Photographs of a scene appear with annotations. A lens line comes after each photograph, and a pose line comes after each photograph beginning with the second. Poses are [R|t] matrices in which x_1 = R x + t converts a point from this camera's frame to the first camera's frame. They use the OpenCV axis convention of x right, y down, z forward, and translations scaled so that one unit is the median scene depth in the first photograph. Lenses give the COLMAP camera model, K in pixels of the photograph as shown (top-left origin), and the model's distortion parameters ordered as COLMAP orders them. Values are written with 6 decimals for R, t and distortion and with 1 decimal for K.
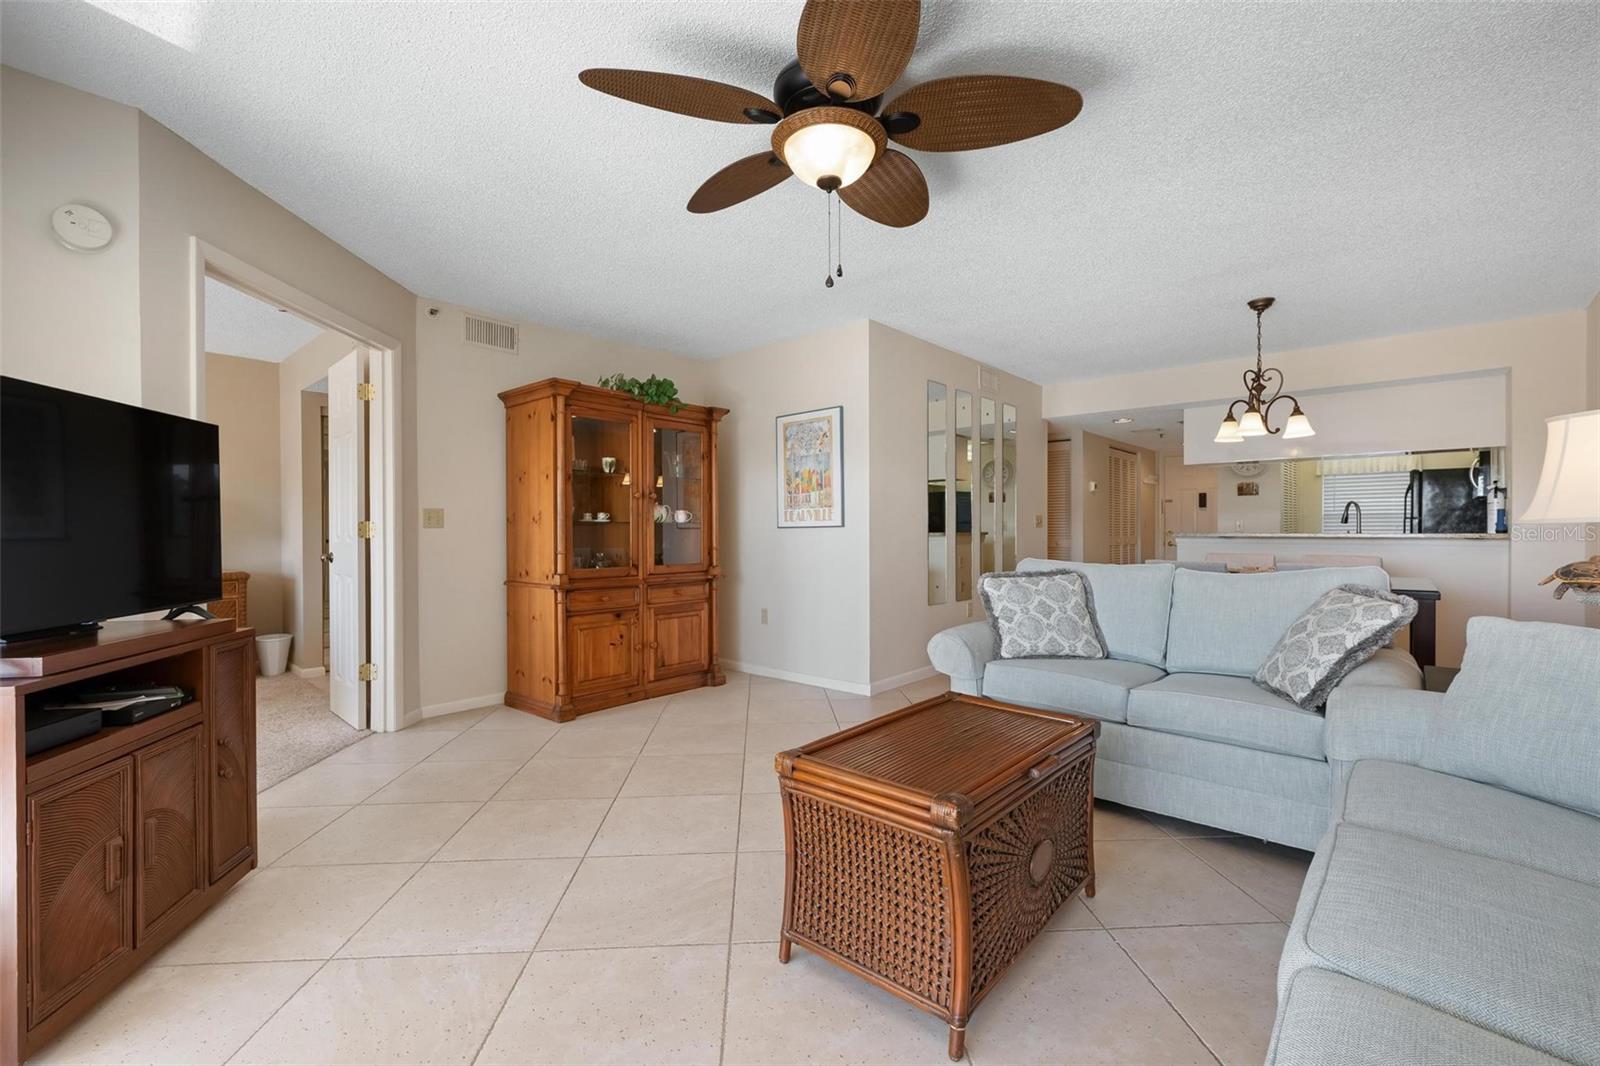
lens RADIAL K [[674.9, 0, 800.0], [0, 674.9, 531.7], [0, 0, 1]] dist [-0.011597, 0.000269]
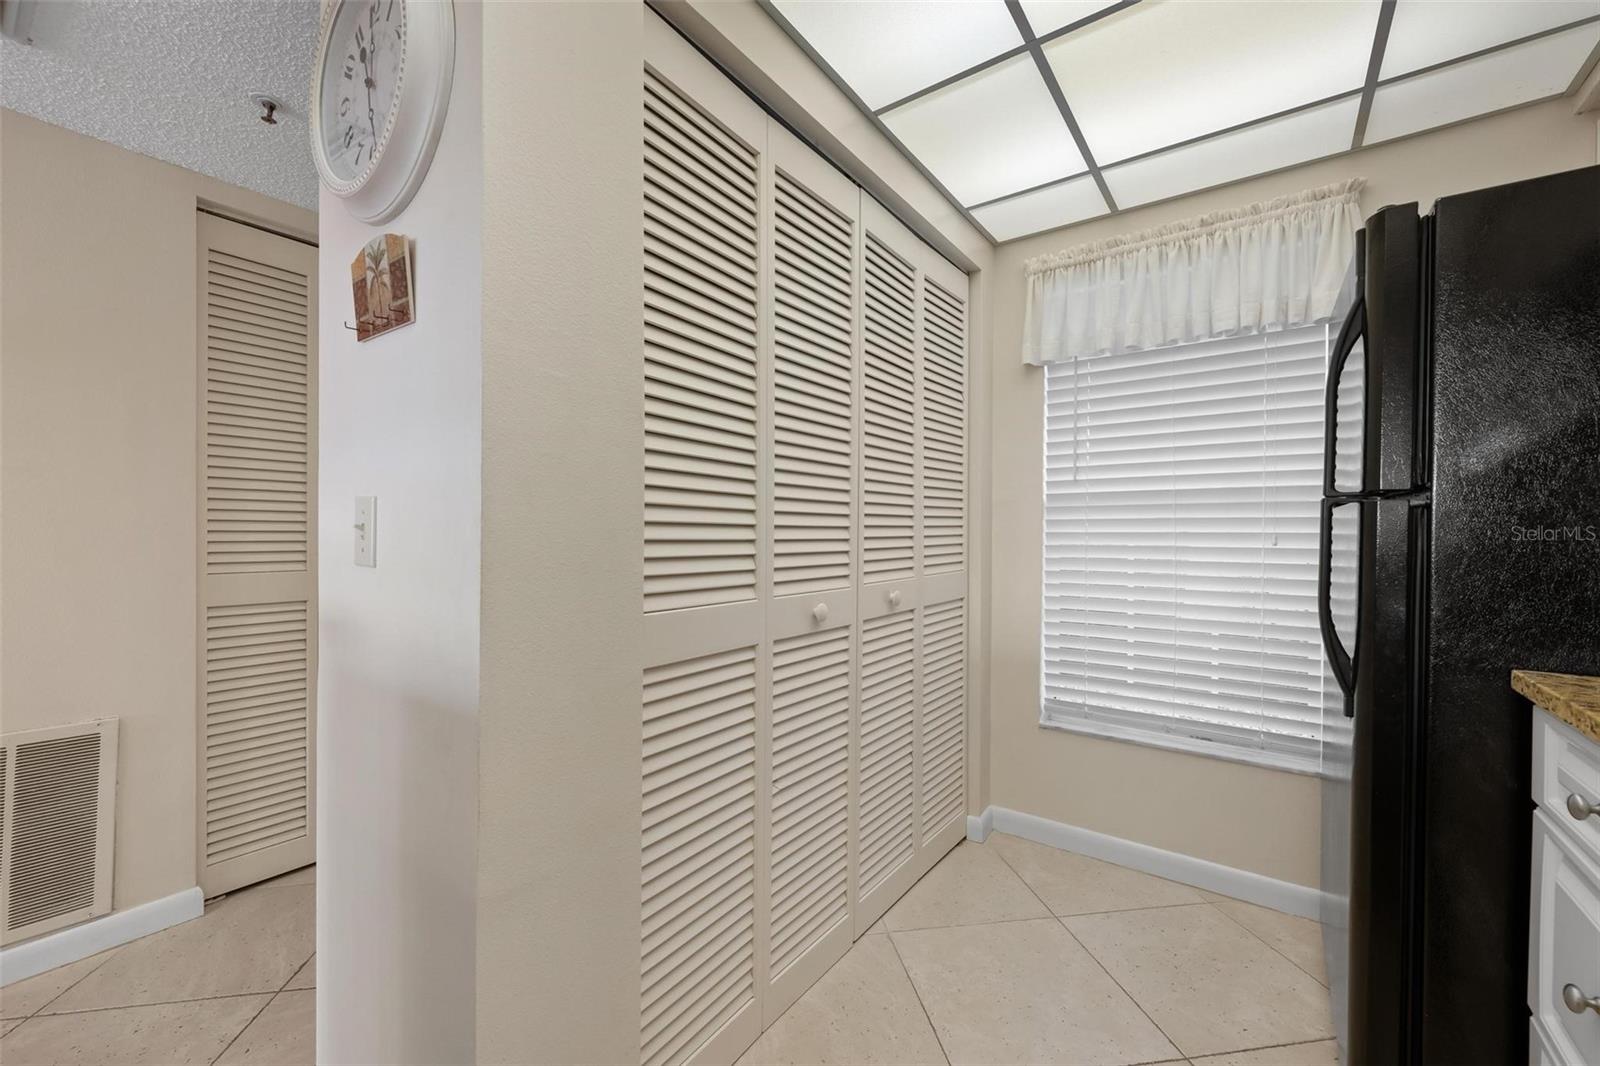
lens RADIAL K [[614.5, 0, 806.0], [0, 614.5, 531.3], [0, 0, 1]] dist [0.004103, 0.001144]
pose [[0.994829, 0.011208, 0.100946, 1.086212], [-0.011549, 0.999929, 0.002798, -0.014506], [-0.100908, -0.003950, 0.994888, 1.232507]]
